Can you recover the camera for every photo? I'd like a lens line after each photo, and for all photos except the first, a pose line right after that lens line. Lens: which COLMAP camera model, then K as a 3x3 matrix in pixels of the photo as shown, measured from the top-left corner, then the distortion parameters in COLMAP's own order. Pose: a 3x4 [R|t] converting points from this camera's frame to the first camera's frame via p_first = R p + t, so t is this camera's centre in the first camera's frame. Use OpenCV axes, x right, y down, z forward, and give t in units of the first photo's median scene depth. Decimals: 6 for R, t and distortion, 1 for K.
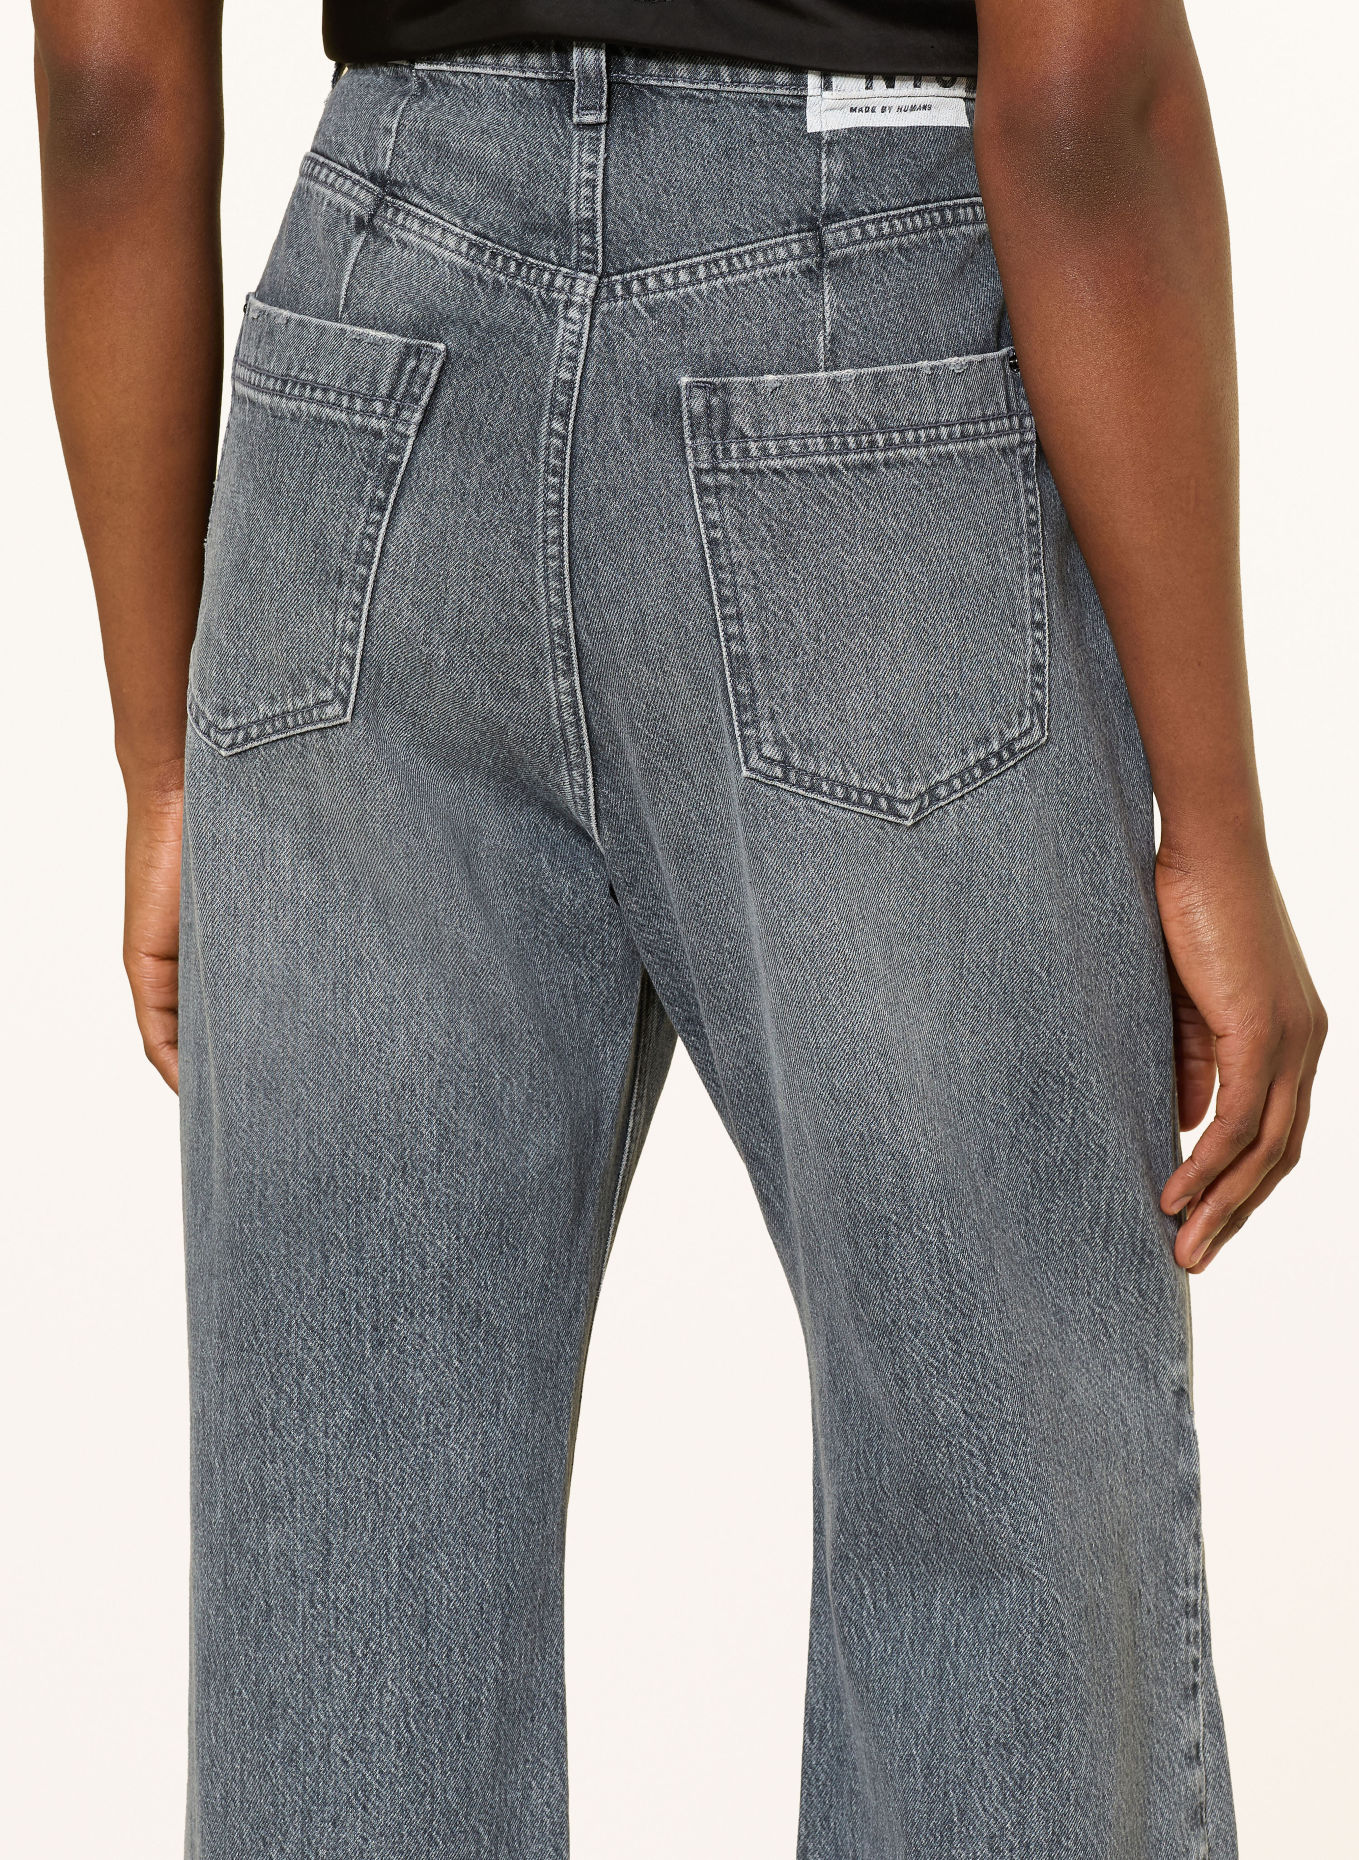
lens RADIAL K [[6224.2, 0, 679.5], [0, 6224.2, 930.0], [0, 0, 1]] dist [0.216543, 1.314090]
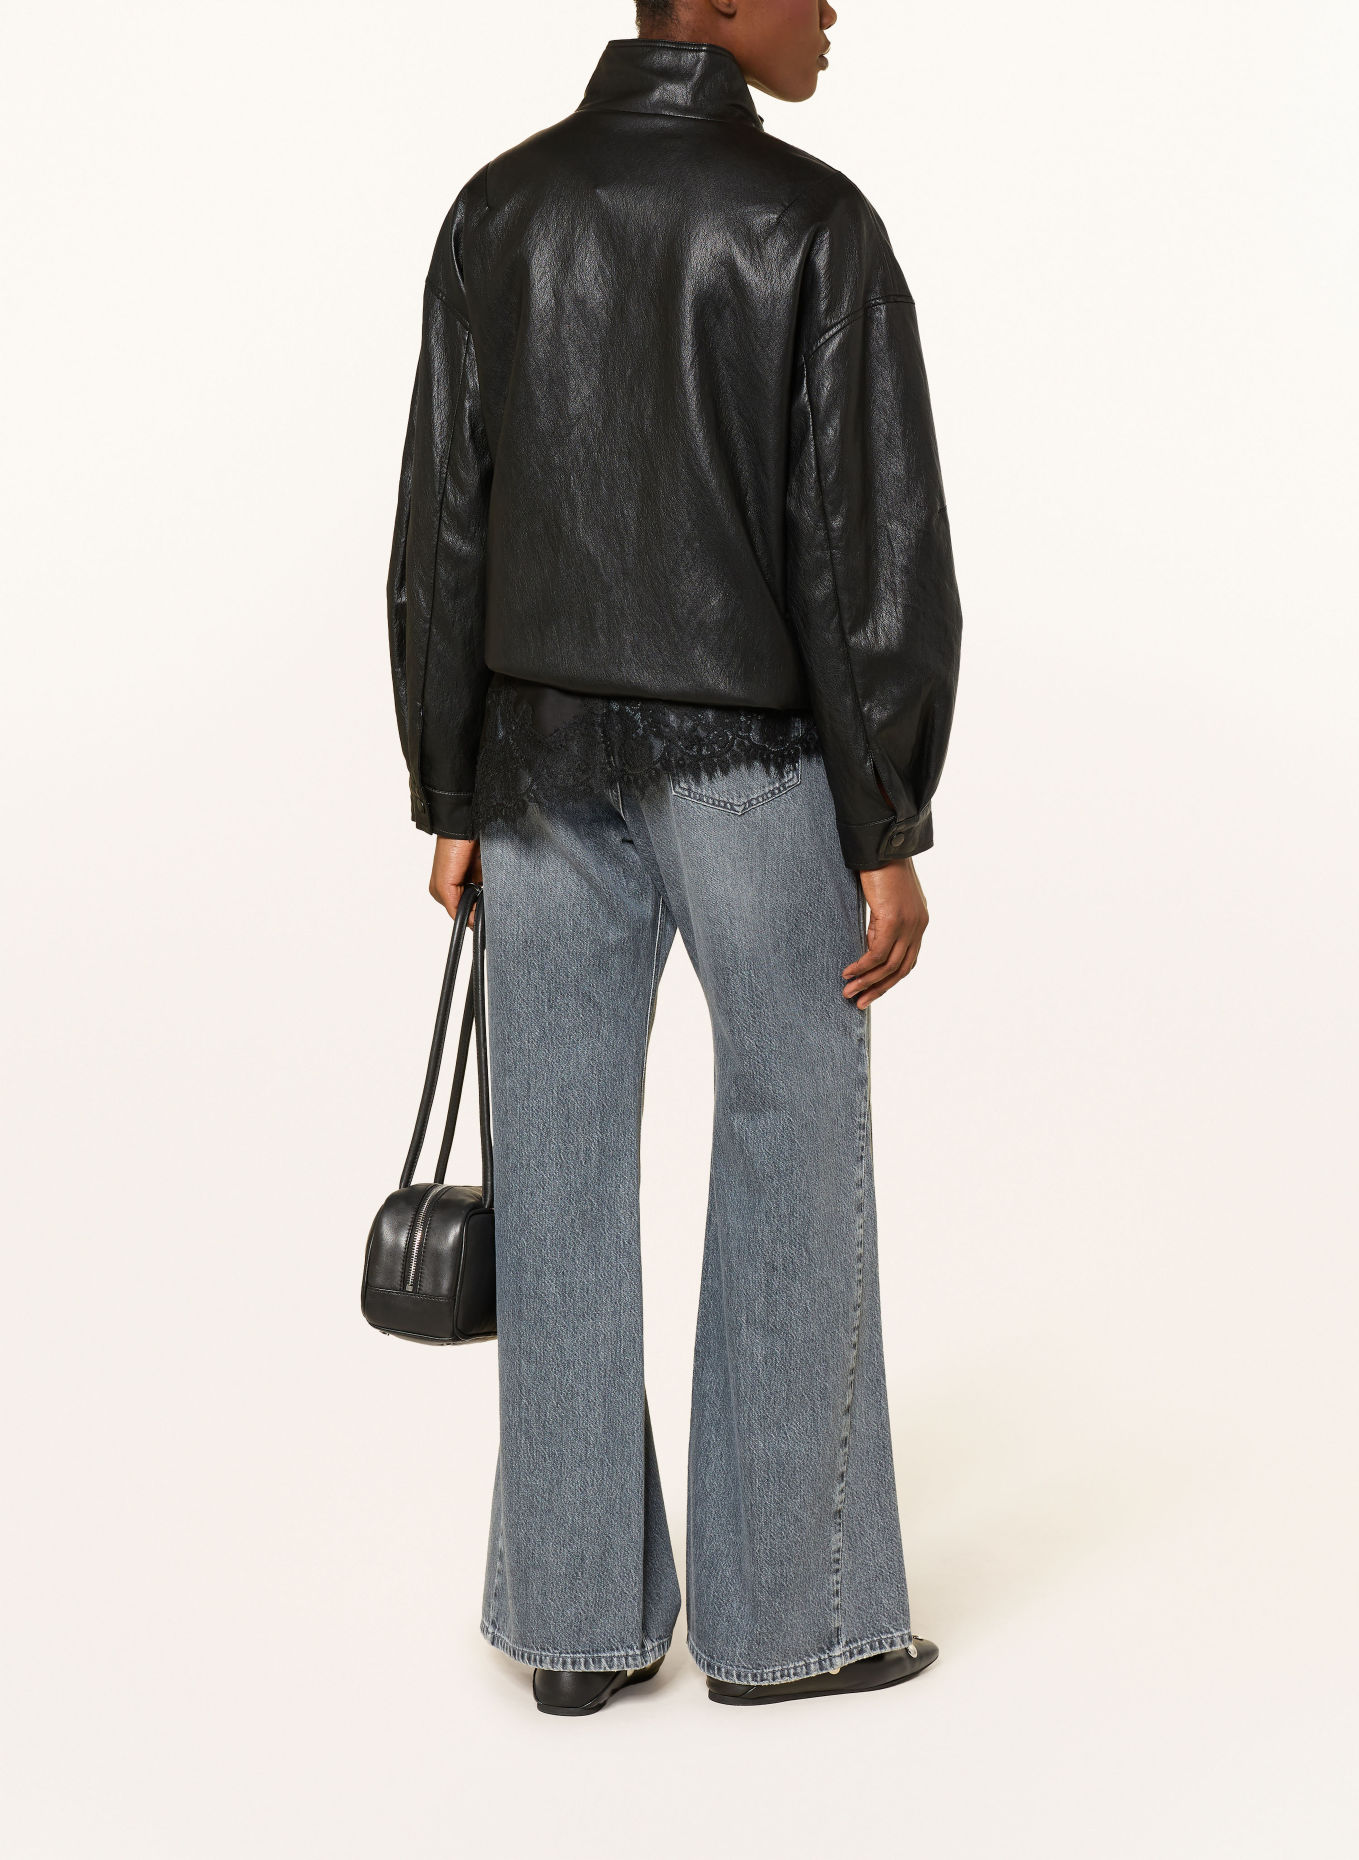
lens RADIAL K [[6224.2, 0, 679.5], [0, 6224.2, 930.0], [0, 0, 1]] dist [0.216543, 1.314090]
pose [[0.970474, 0.041326, -0.237639, 0.602863], [-0.021593, 0.996143, 0.085048, -0.180707], [0.240237, -0.077406, 0.967623, -1.427819]]
